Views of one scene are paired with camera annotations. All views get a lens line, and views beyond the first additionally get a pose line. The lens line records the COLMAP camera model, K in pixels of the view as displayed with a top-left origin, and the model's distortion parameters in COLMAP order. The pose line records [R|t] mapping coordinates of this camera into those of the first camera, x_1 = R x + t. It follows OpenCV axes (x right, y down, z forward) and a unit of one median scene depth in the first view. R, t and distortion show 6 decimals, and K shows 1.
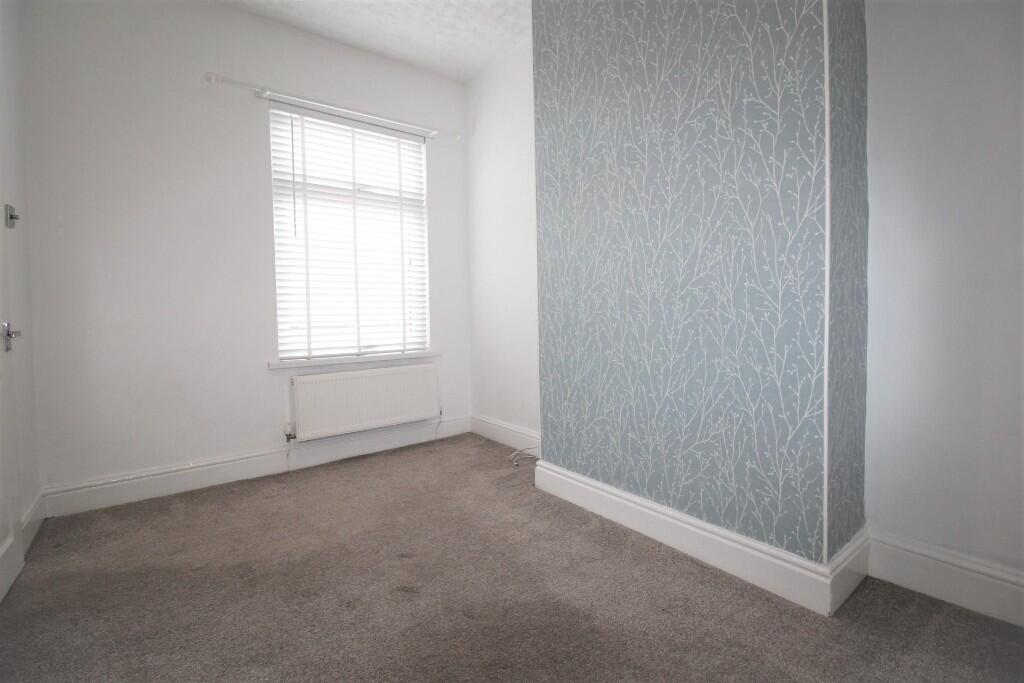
lens RADIAL K [[468.1, 0, 496.1], [0, 468.1, 329.2], [0, 0, 1]] dist [-0.000688, -0.009542]
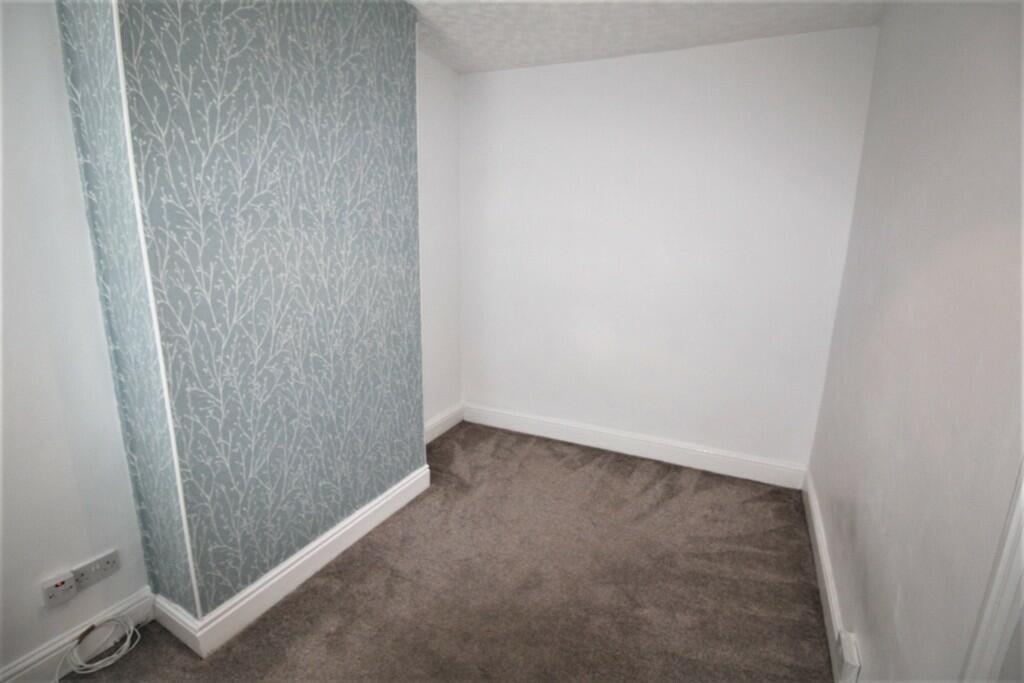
lens RADIAL K [[468.1, 0, 496.1], [0, 468.1, 329.2], [0, 0, 1]] dist [-0.000688, -0.009542]
pose [[-0.426804, -0.177540, 0.886746, -0.708816], [0.030475, 0.977160, 0.210311, -0.024447], [-0.903830, 0.116785, -0.411645, 0.978386]]
